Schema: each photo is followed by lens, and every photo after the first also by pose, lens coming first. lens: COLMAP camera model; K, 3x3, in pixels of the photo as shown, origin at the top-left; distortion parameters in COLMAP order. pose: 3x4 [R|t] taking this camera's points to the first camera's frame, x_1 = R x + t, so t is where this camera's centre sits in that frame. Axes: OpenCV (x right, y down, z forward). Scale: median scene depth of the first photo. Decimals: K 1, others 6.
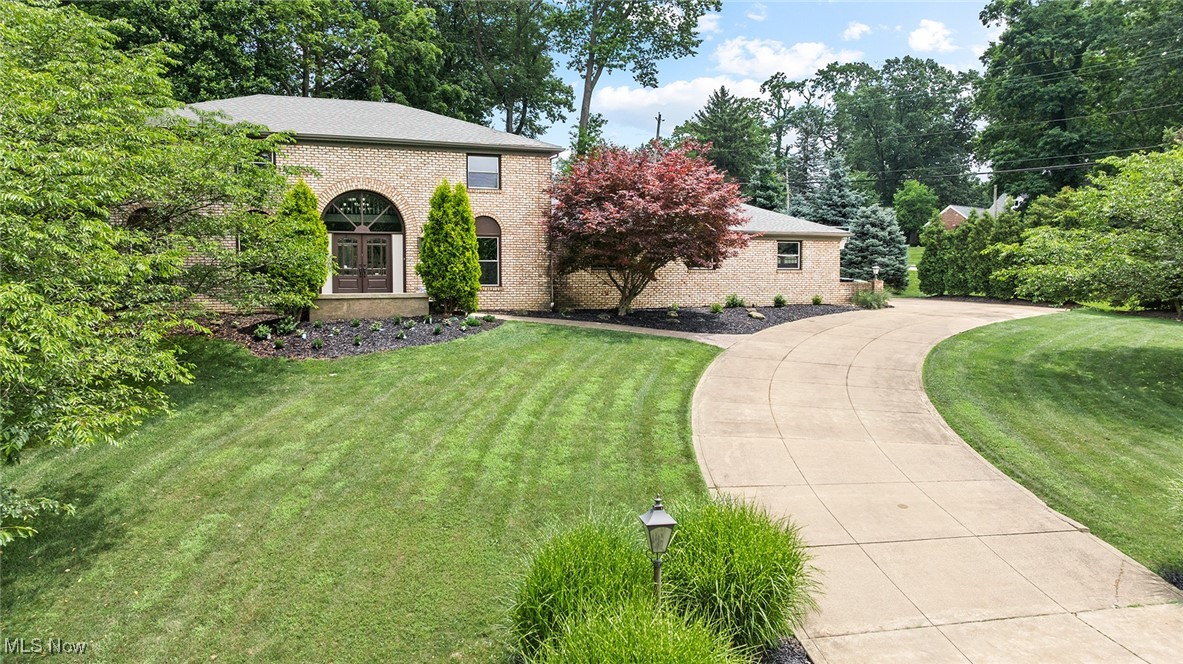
lens RADIAL K [[856.2, 0, 591.4], [0, 856.2, 332.9], [0, 0, 1]] dist [-0.013749, -0.001202]
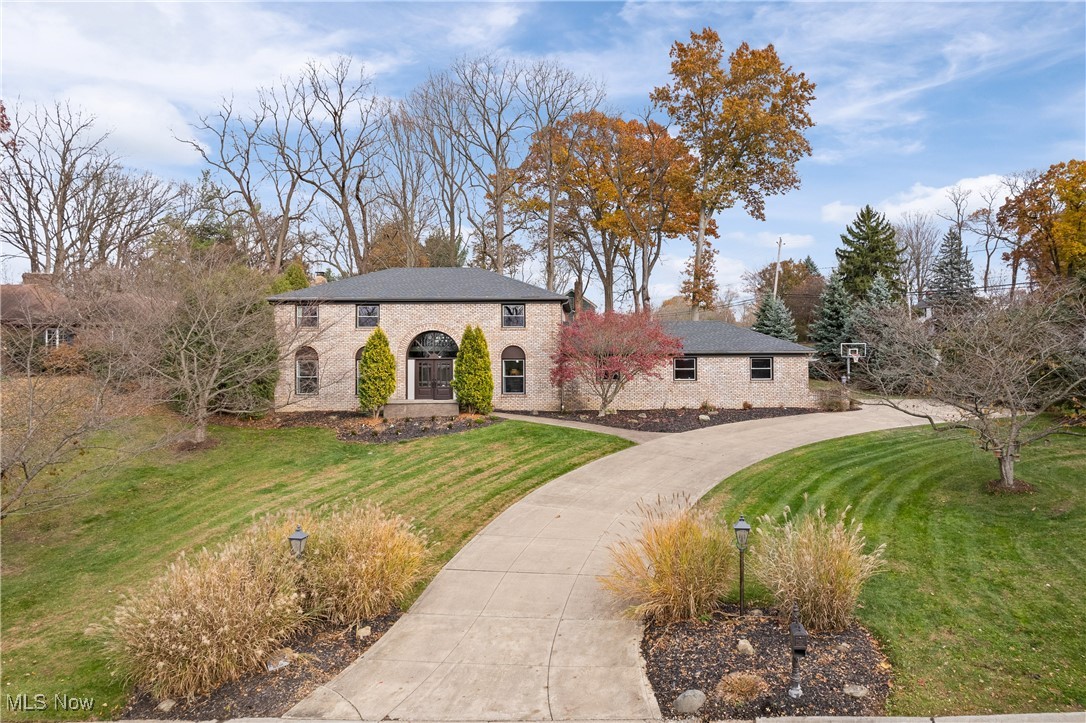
lens RADIAL K [[714.3, 0, 543.2], [0, 714.3, 360.7], [0, 0, 1]] dist [-0.039835, 0.002731]
pose [[0.938602, -0.009278, -0.344878, 0.310110], [-0.016574, 0.997271, -0.071936, -0.022365], [0.344605, 0.073236, 0.935887, -0.105067]]
